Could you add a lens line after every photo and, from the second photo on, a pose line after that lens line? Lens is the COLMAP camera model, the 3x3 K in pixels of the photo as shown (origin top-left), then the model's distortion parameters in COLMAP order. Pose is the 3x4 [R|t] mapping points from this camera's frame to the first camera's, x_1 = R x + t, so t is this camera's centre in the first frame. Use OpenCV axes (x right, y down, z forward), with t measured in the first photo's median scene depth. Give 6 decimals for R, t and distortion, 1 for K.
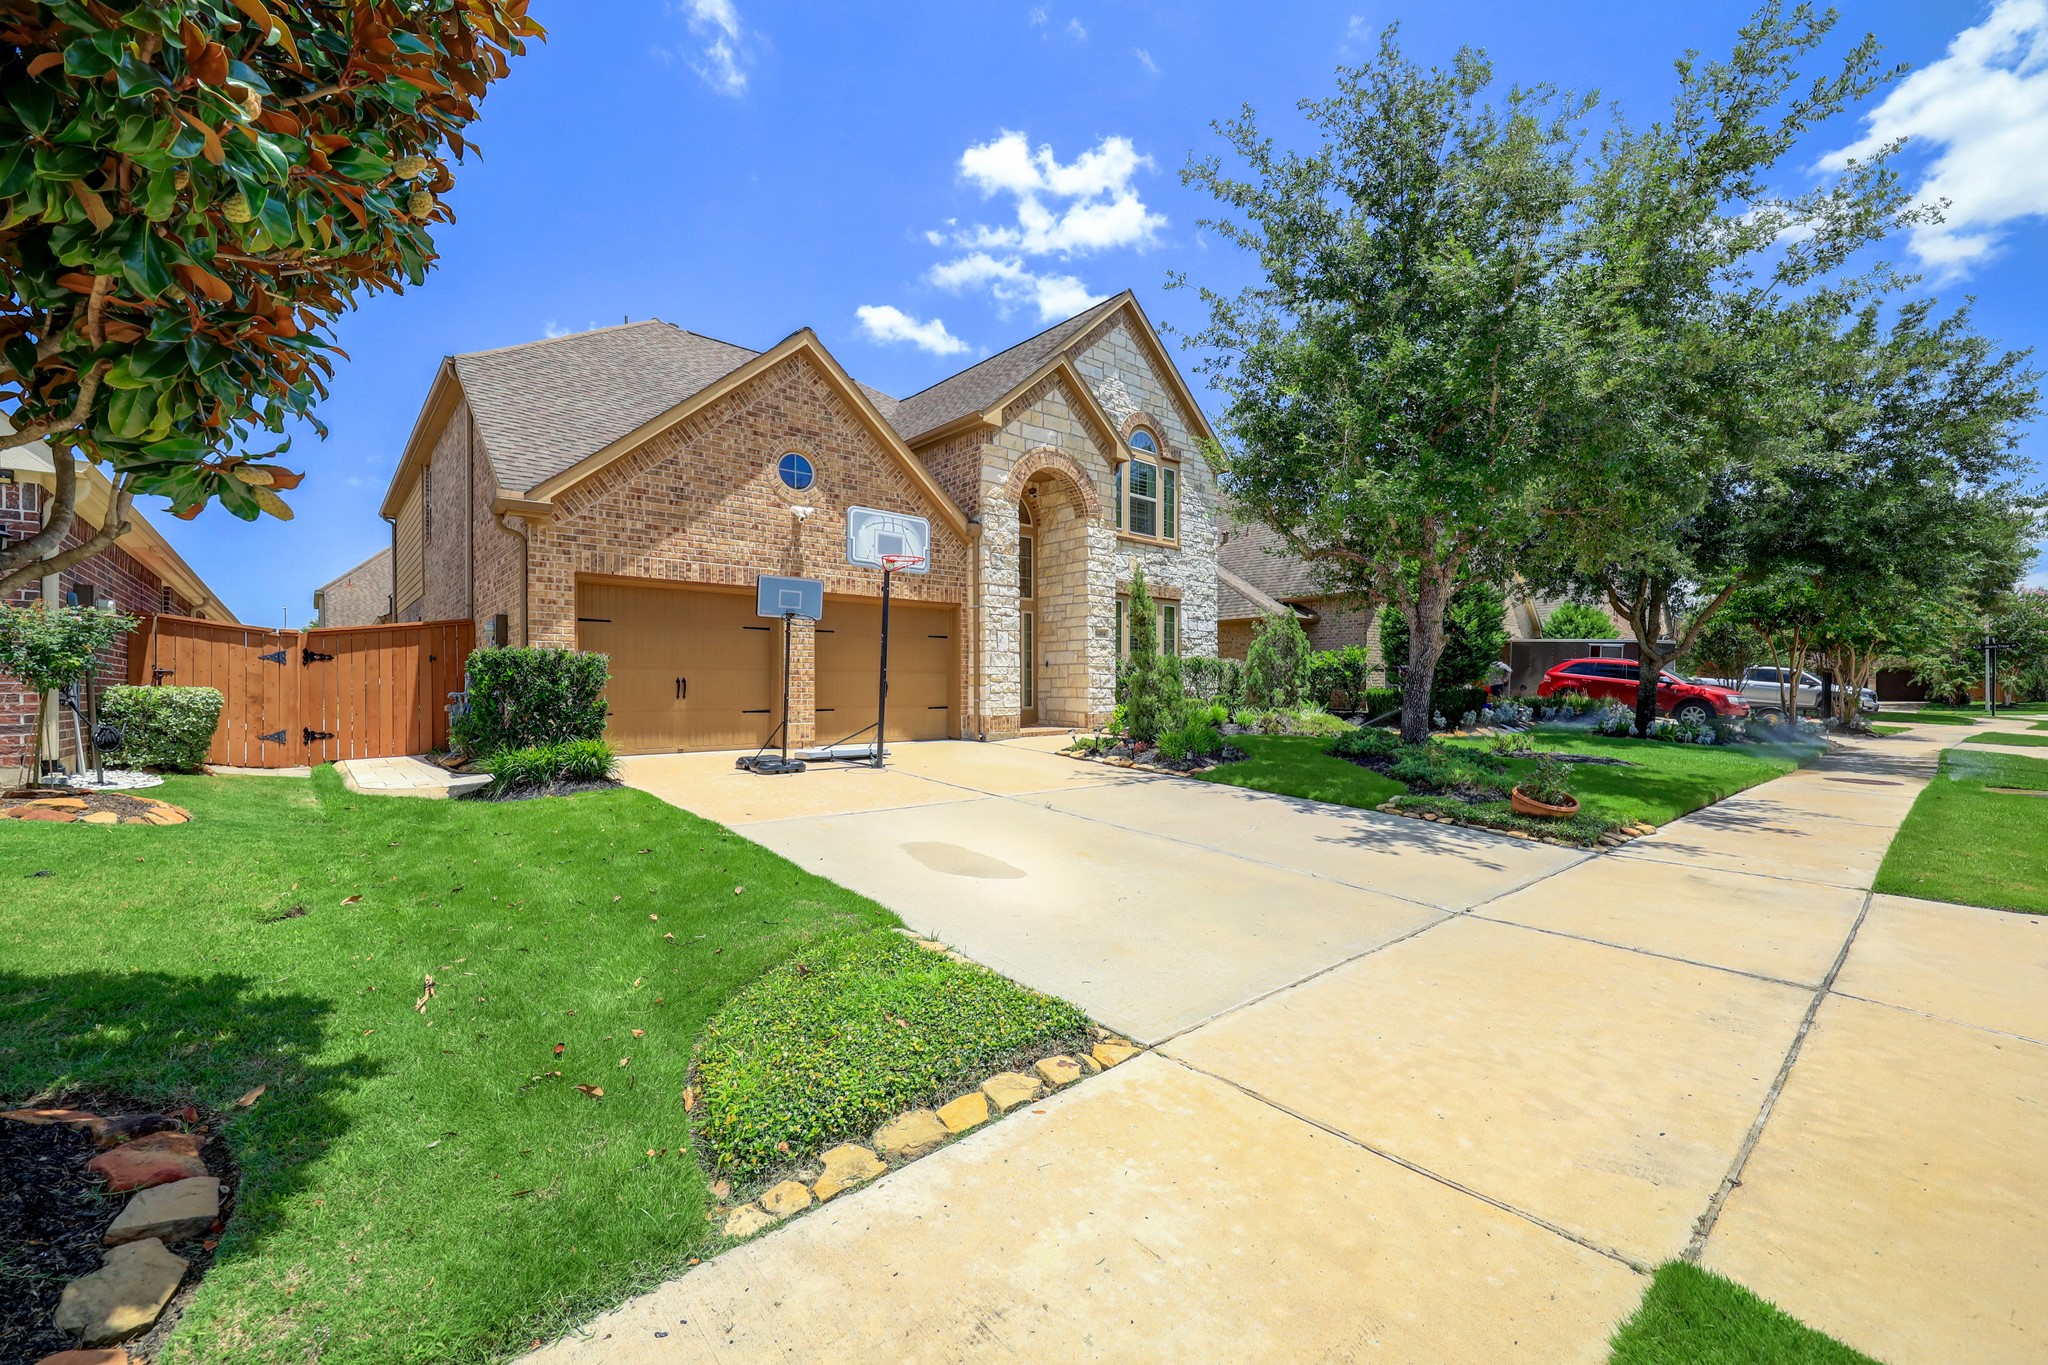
lens RADIAL K [[846.4, 0, 1031.9], [0, 846.4, 685.5], [0, 0, 1]] dist [0.002259, -0.000288]
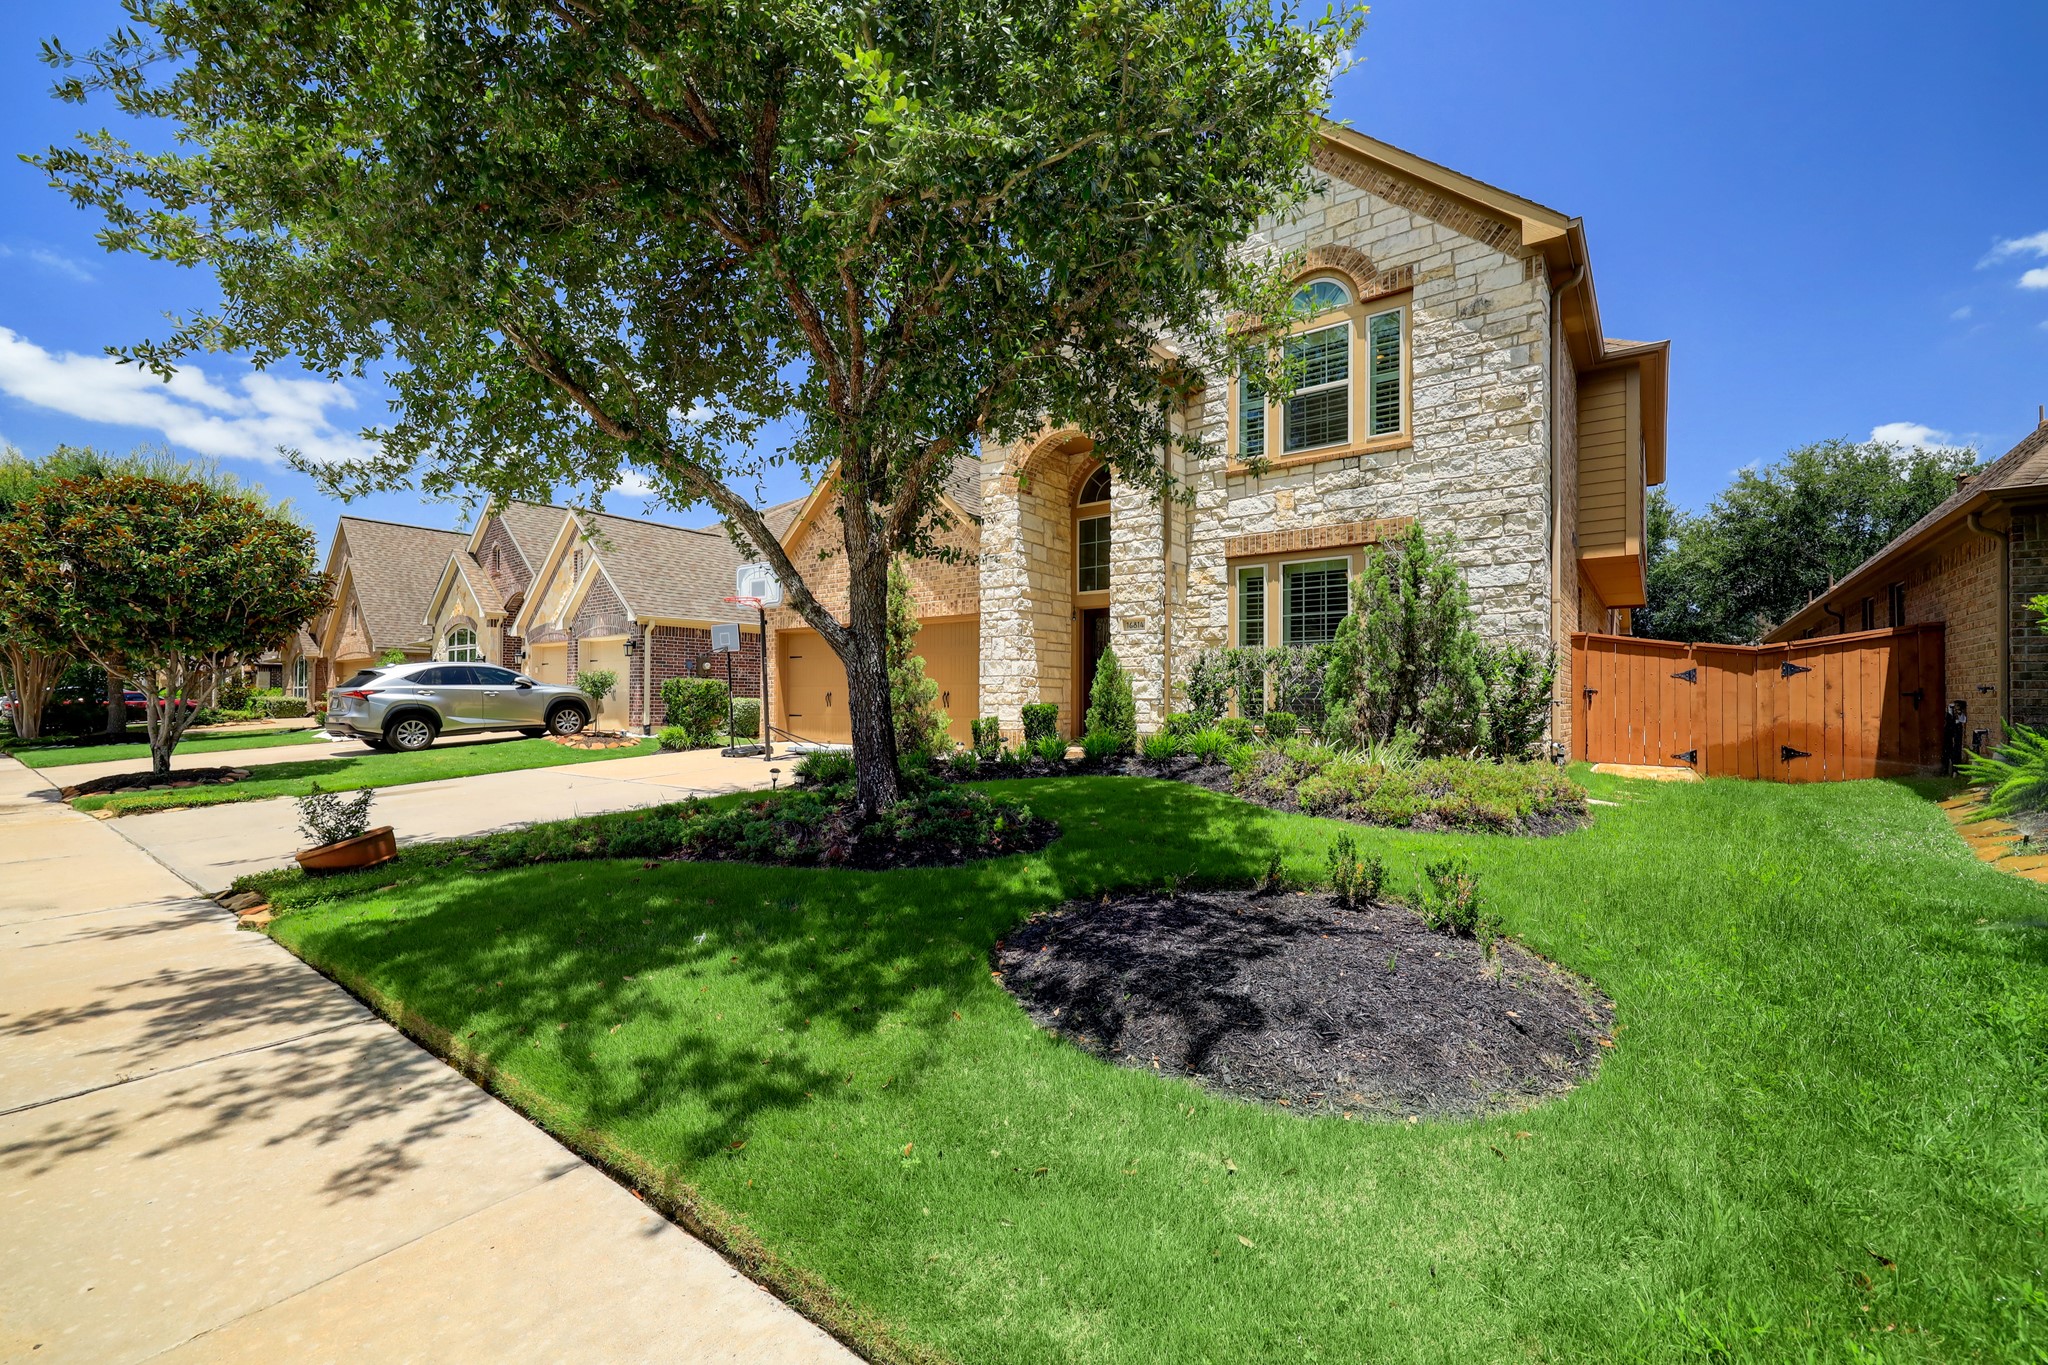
lens RADIAL K [[846.4, 0, 1031.9], [0, 846.4, 685.5], [0, 0, 1]] dist [0.002259, -0.000288]
pose [[0.187197, -0.017149, -0.982173, 0.688274], [0.000791, 0.999850, -0.017307, 0.003260], [0.982322, 0.002463, 0.187182, 0.682478]]
